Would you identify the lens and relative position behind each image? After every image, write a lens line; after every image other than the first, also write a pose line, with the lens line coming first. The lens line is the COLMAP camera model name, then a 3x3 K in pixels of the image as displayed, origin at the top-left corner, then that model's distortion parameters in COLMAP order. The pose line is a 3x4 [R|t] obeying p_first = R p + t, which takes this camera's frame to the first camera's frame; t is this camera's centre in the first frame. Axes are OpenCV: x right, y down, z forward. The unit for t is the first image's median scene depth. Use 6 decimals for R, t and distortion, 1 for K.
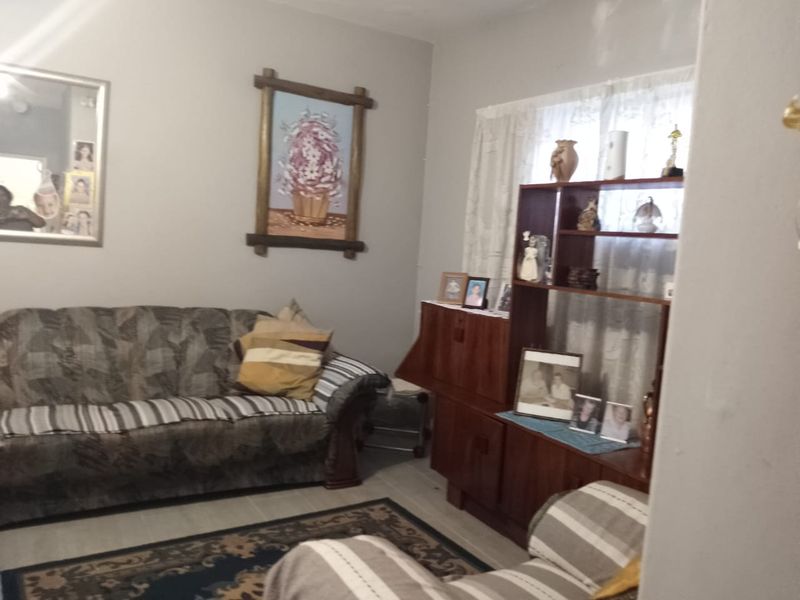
lens RADIAL K [[642.5, 0, 400.6], [0, 642.5, 286.9], [0, 0, 1]] dist [0.109735, -0.366213]
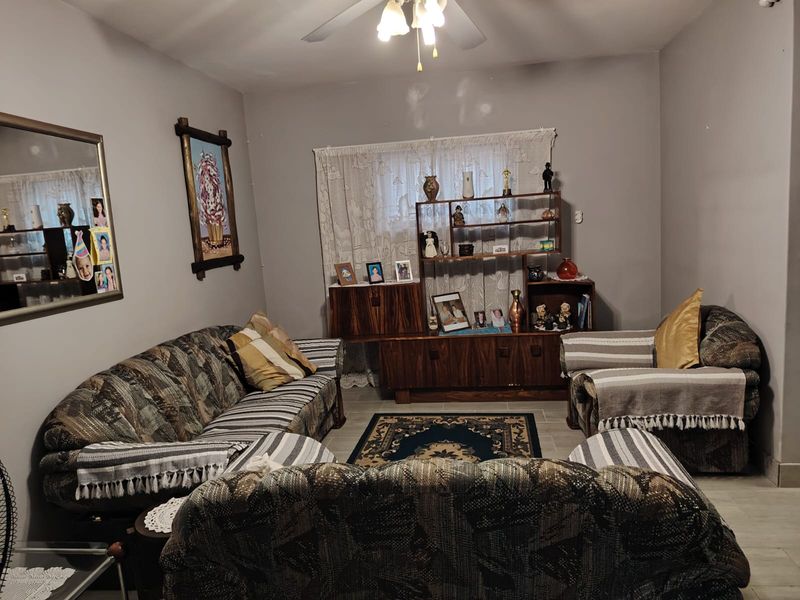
lens RADIAL K [[577.2, 0, 400.0], [0, 577.2, 300.0], [0, 0, 1]] dist [-0.008495, 0.010772]
pose [[0.607504, -0.223677, 0.762173, -0.910512], [0.164525, 0.974158, 0.154750, -0.130872], [-0.777091, 0.031385, 0.628606, 0.079640]]
